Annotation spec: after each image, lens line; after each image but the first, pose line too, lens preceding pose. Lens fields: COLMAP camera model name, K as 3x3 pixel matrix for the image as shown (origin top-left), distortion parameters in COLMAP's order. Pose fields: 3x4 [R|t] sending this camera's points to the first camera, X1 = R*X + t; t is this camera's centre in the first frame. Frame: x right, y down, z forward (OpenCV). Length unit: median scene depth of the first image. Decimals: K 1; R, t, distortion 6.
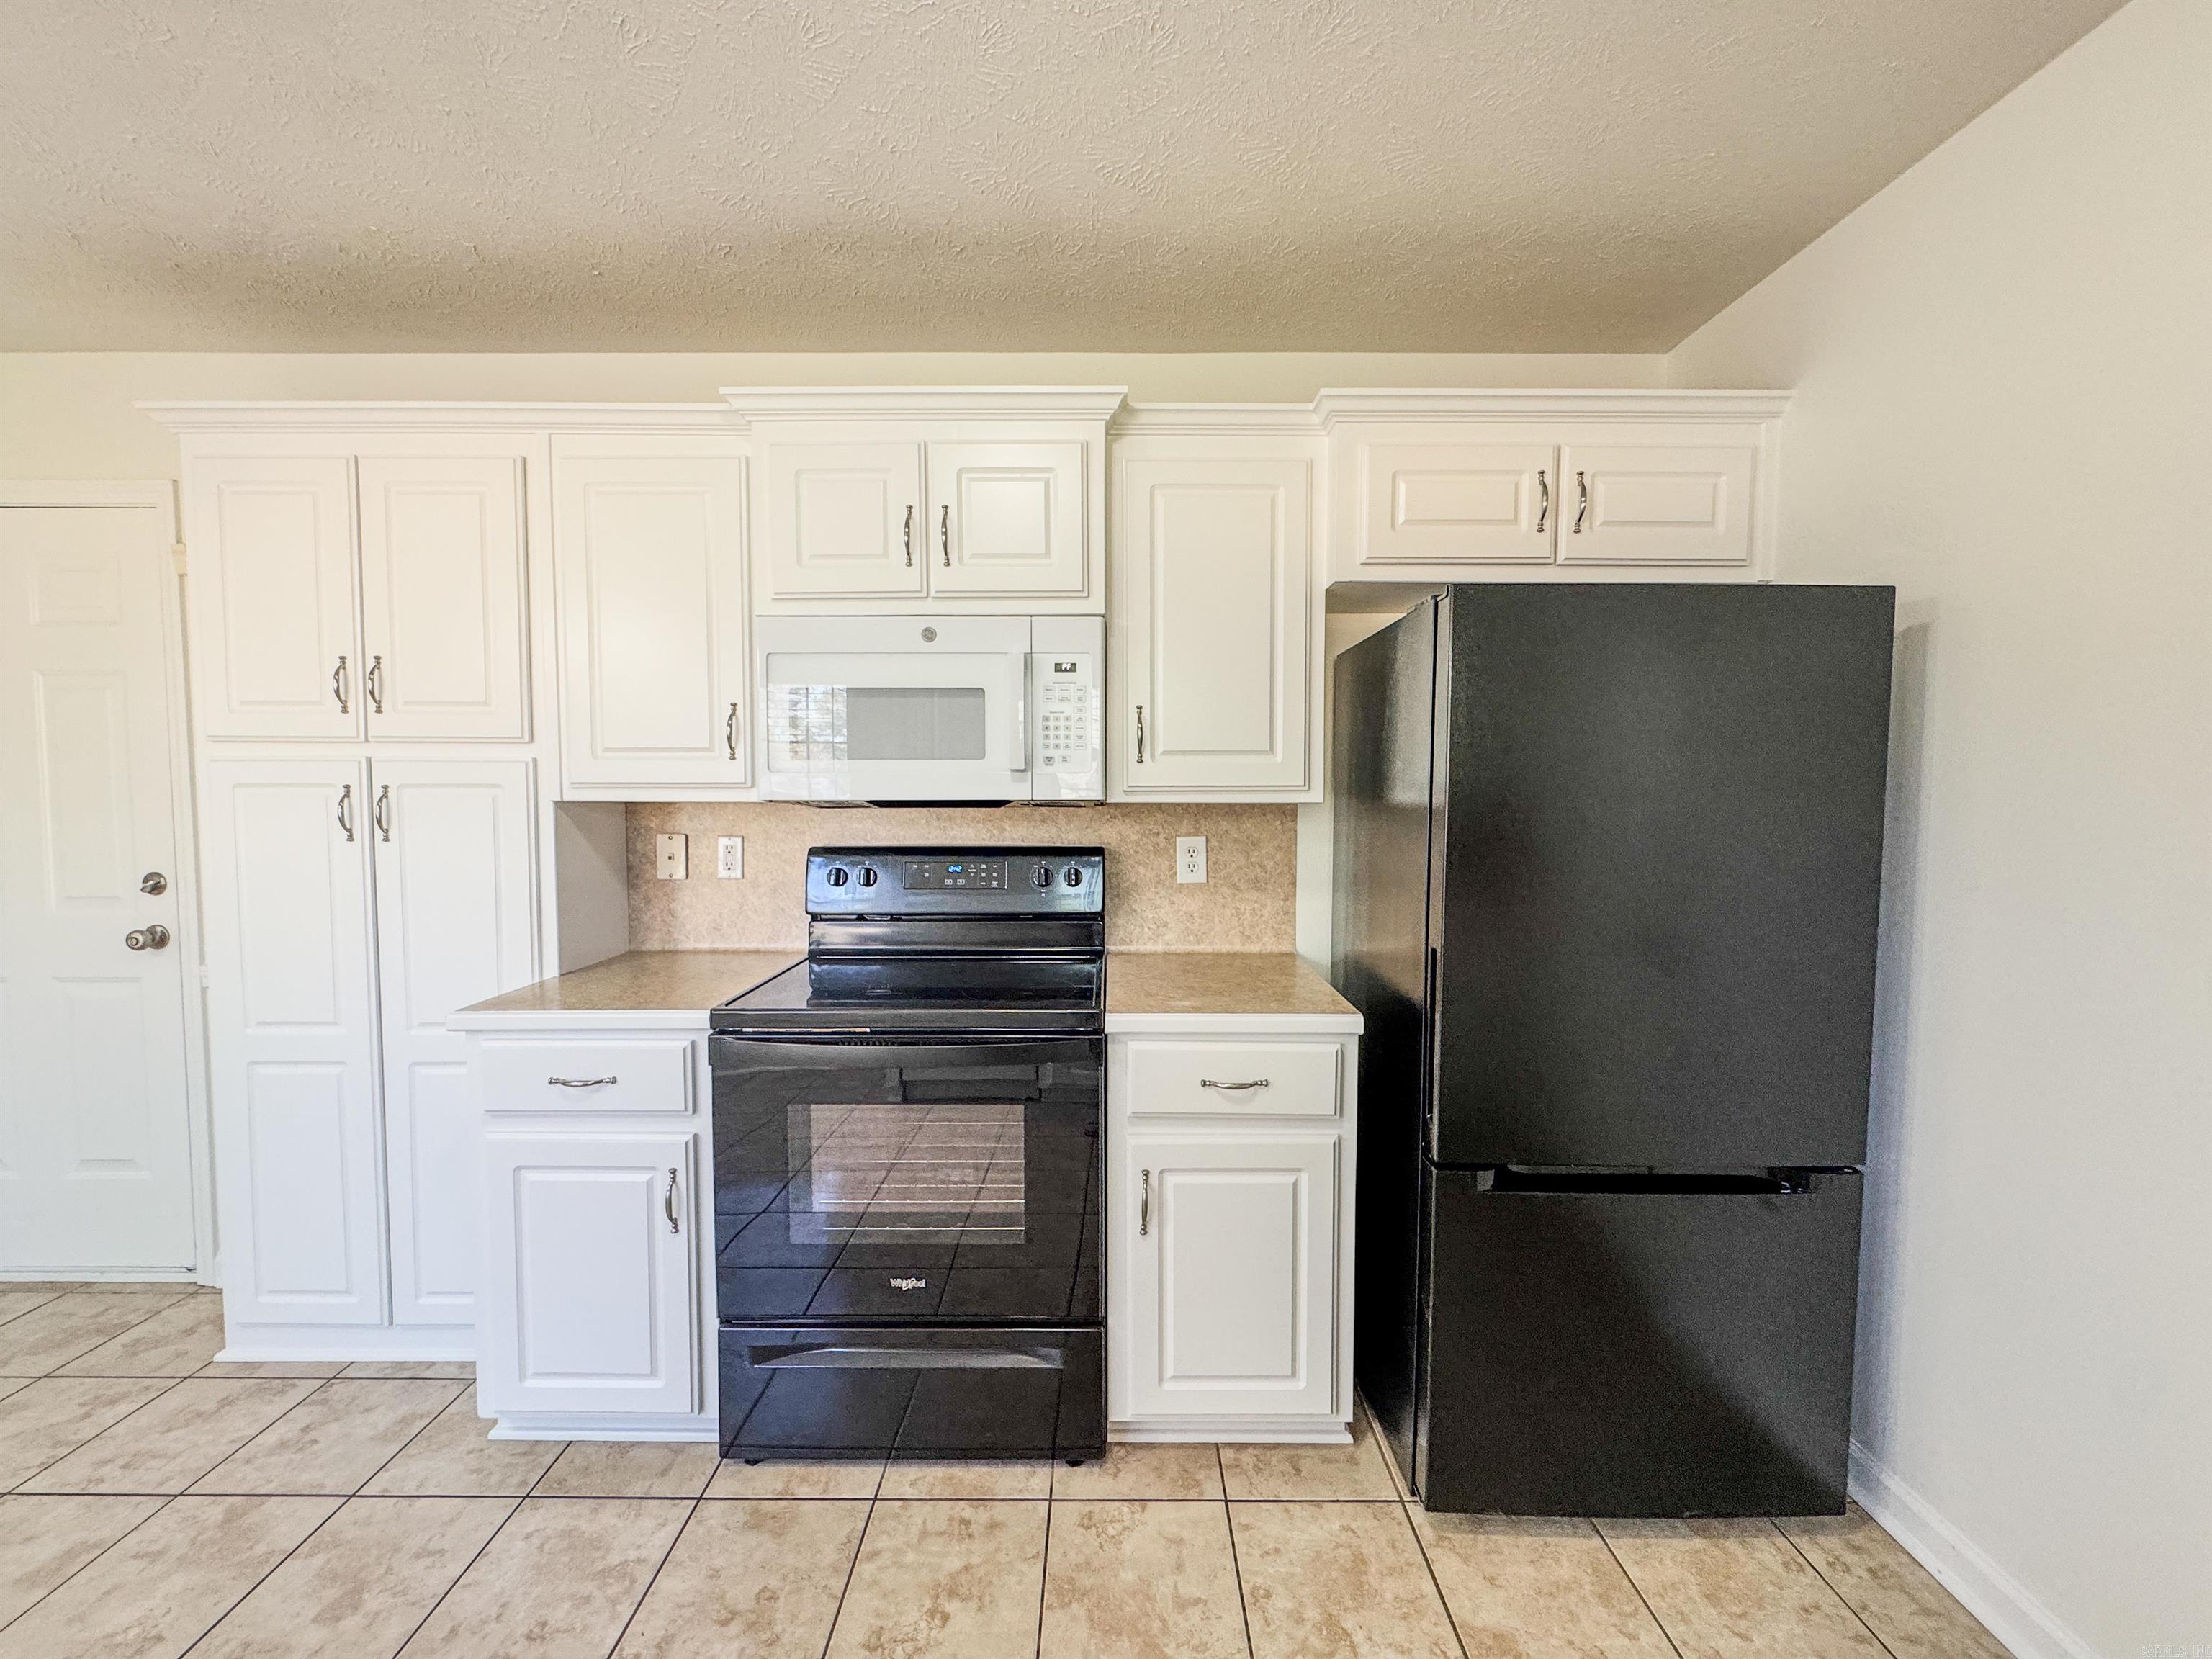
lens RADIAL K [[883.0, 0, 1106.2], [0, 883.0, 826.8], [0, 0, 1]] dist [-0.004363, 0.001194]
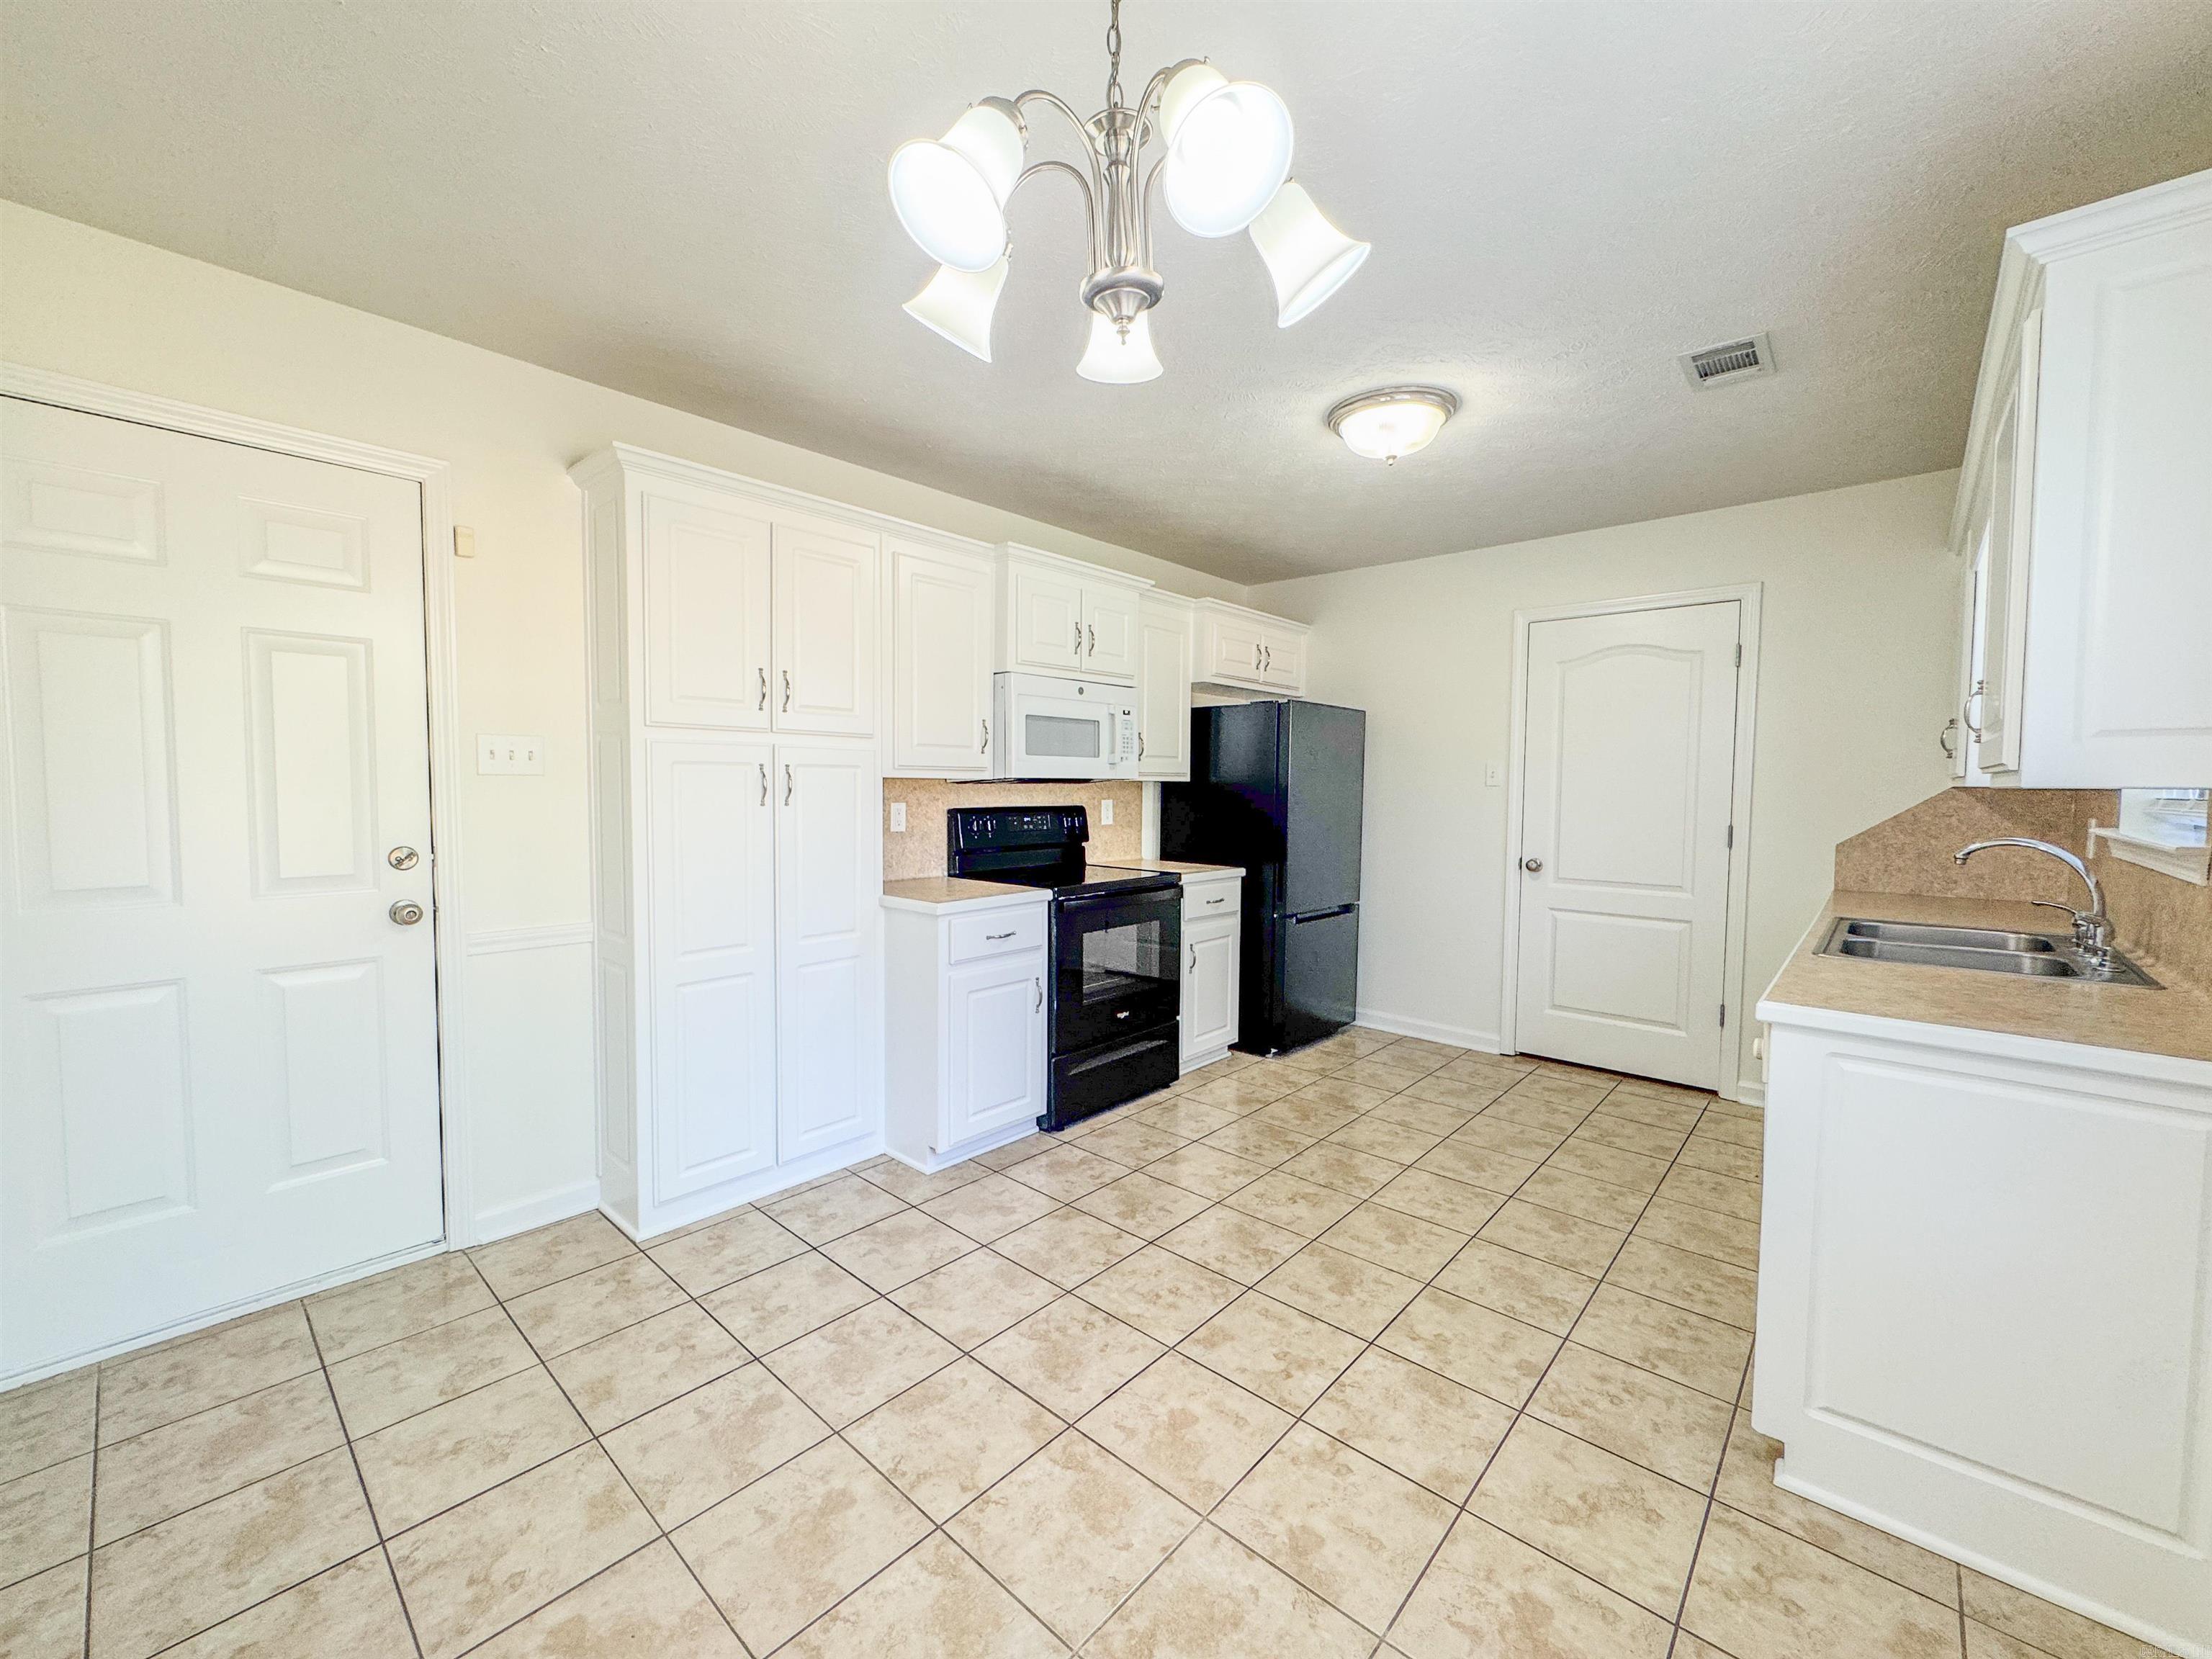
lens RADIAL K [[883.0, 0, 1103.6], [0, 883.0, 827.2], [0, 0, 1]] dist [-0.004363, 0.001194]
pose [[0.667708, -0.032982, 0.743693, -1.583610], [0.026234, 0.999440, 0.020771, 0.036632], [-0.743961, 0.005641, 0.668199, -0.300959]]
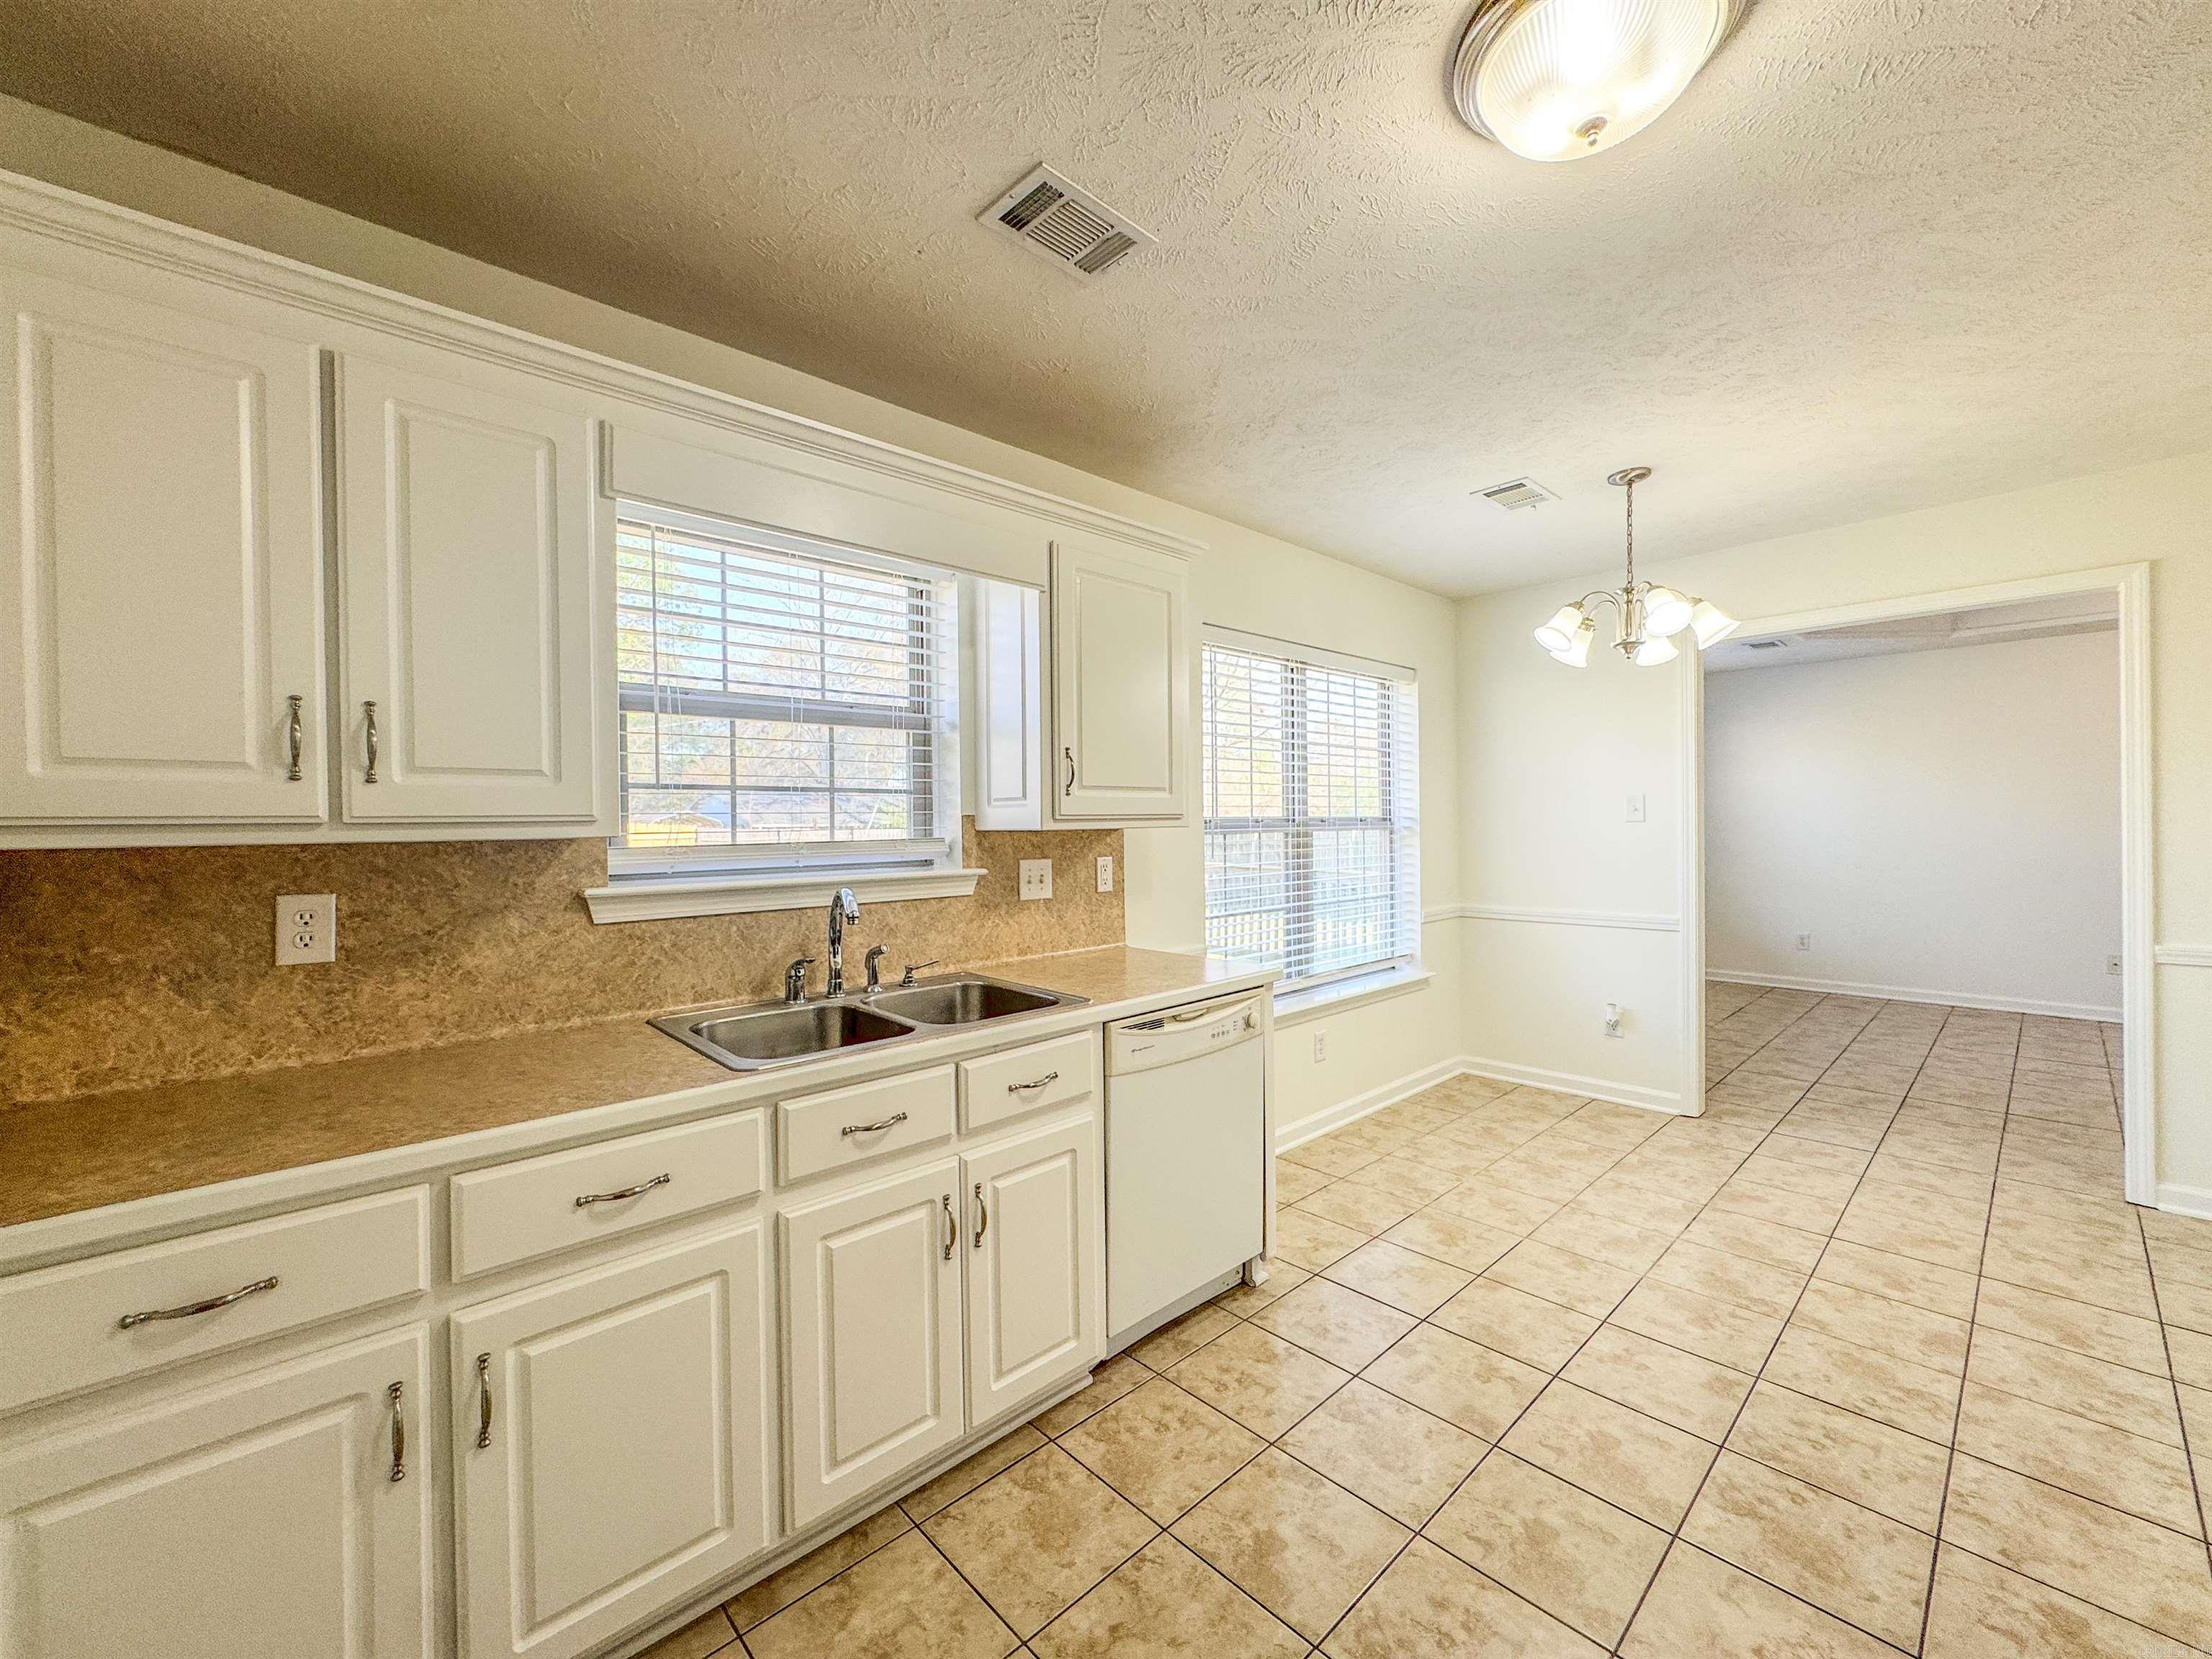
lens RADIAL K [[883.0, 0, 1105.8], [0, 883.0, 823.4], [0, 0, 1]] dist [-0.004363, 0.001194]
pose [[-0.730027, 0.011600, -0.683320, 0.606088], [-0.017080, 0.999234, 0.035210, -0.016078], [0.683205, 0.037376, -0.729269, 0.588148]]
